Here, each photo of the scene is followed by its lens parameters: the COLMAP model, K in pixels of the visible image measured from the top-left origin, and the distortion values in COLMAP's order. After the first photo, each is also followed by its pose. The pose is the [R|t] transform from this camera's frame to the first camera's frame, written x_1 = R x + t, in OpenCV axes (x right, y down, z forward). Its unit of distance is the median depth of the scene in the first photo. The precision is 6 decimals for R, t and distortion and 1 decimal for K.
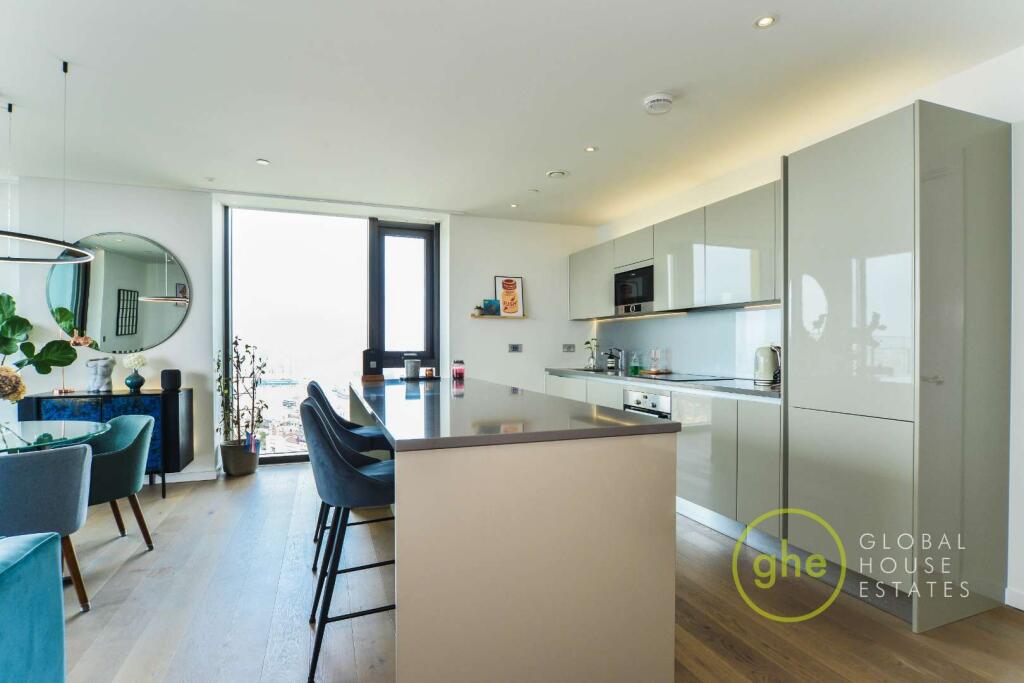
lens RADIAL K [[516.2, 0, 512.2], [0, 516.2, 350.1], [0, 0, 1]] dist [-0.006370, 0.001832]
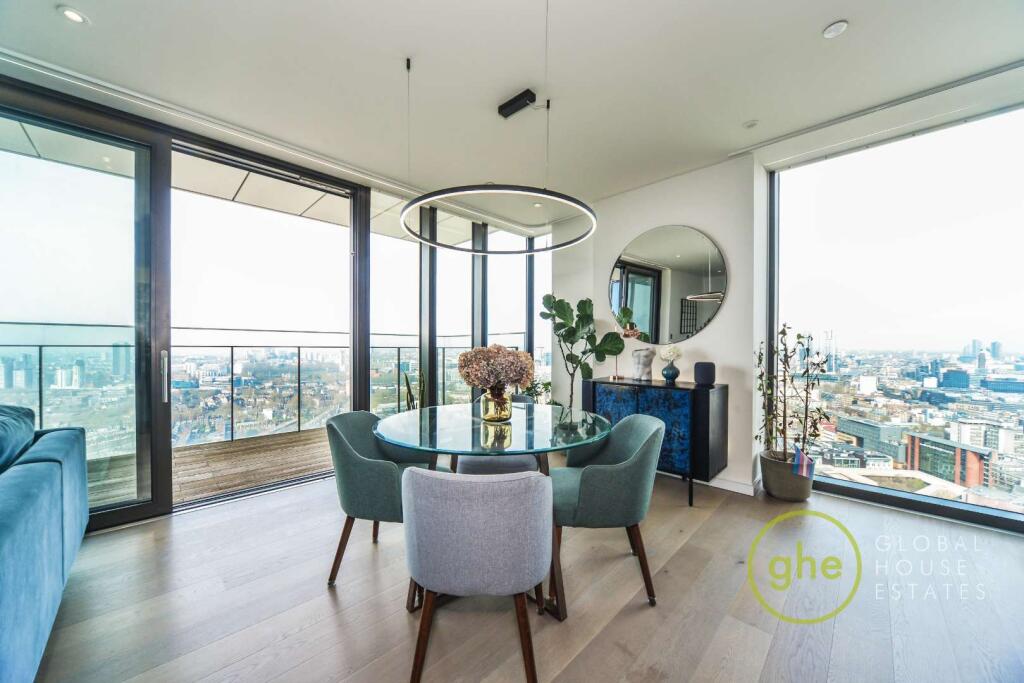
lens RADIAL K [[358.0, 0, 511.1], [0, 358.0, 351.6], [0, 0, 1]] dist [-0.018243, 0.000527]
pose [[0.416936, 0.015865, -0.908797, -0.219229], [-0.008913, 0.999871, 0.013366, 0.012805], [0.908892, 0.002527, 0.417024, 0.399676]]
